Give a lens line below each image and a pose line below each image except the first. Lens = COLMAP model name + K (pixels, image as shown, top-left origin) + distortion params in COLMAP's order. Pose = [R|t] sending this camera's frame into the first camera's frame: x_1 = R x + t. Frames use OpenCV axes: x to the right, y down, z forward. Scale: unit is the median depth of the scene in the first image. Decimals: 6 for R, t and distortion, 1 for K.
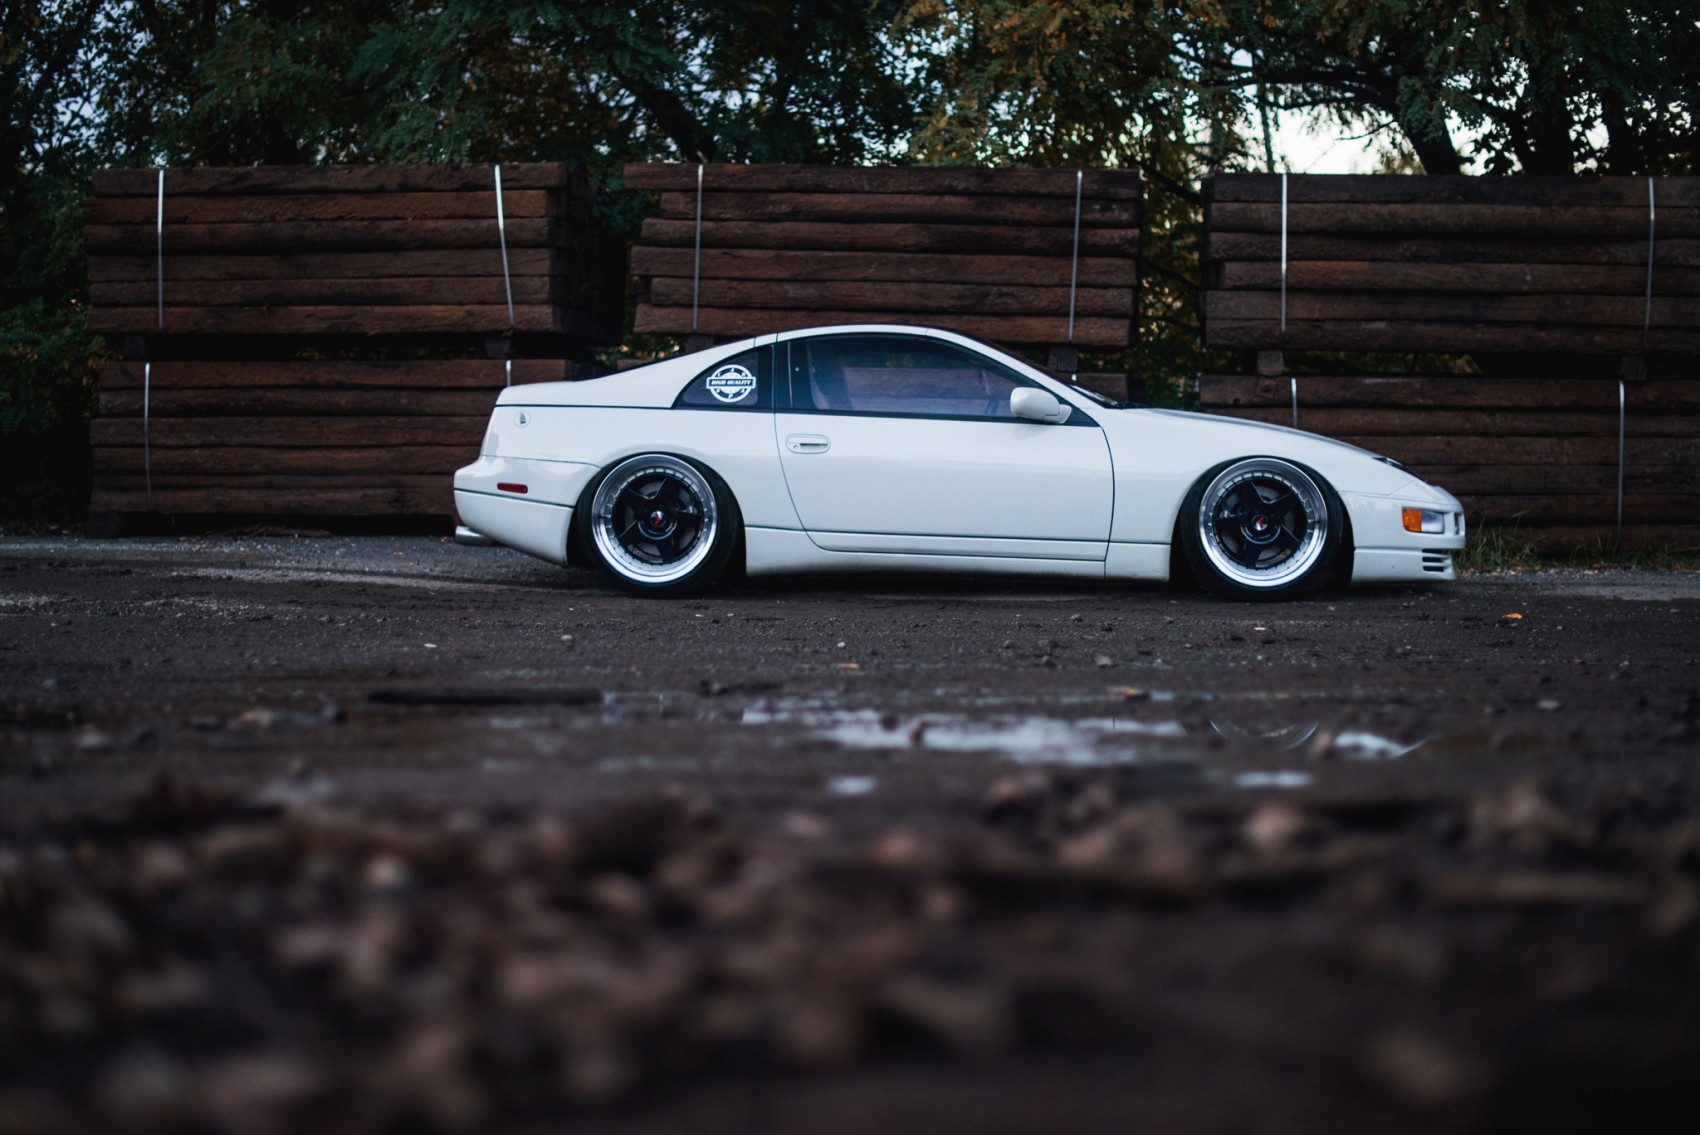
lens RADIAL K [[2530.0, 0, 850.0], [0, 2530.0, 567.5], [0, 0, 1]] dist [-0.018601, -0.080158]
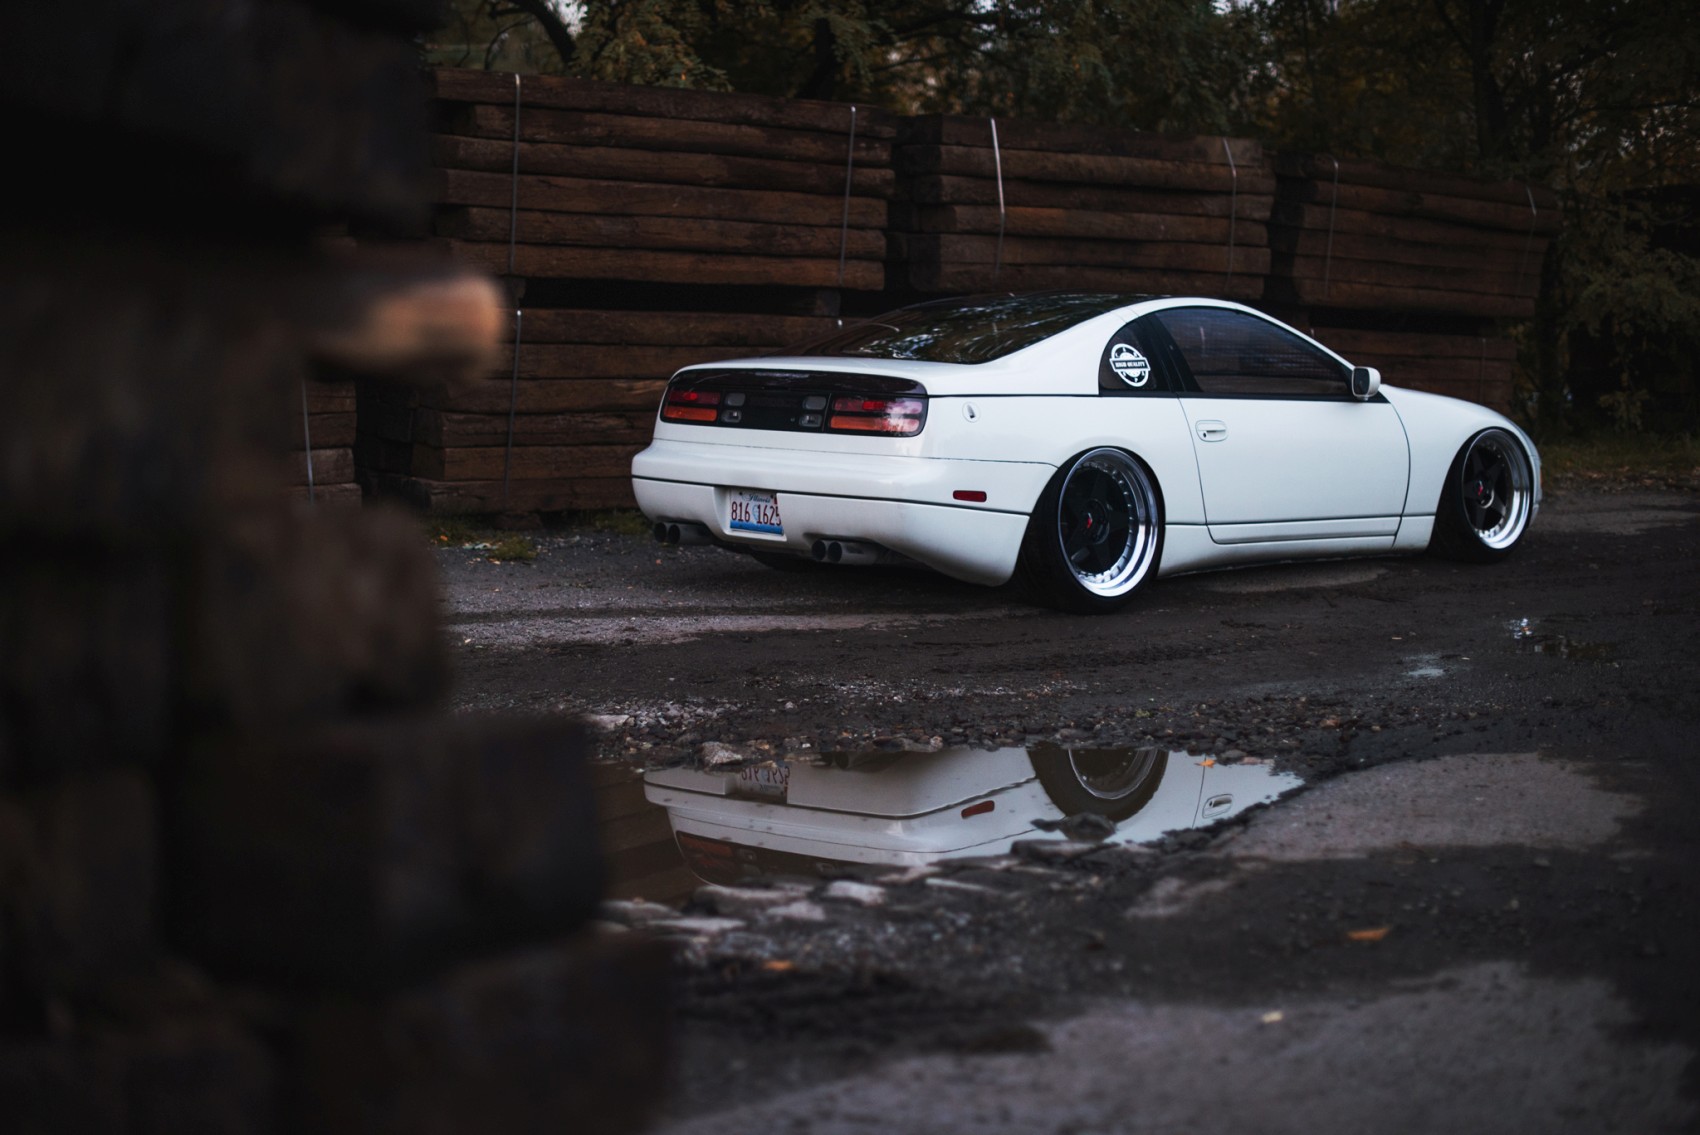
lens RADIAL K [[2340.7, 0, 850.0], [0, 2340.7, 567.5], [0, 0, 1]] dist [-0.004762, -0.018695]
pose [[0.742640, -0.077605, 0.665179, -0.509771], [0.033726, 0.996337, 0.078587, -0.052518], [-0.668841, -0.035928, 0.742537, 0.336369]]
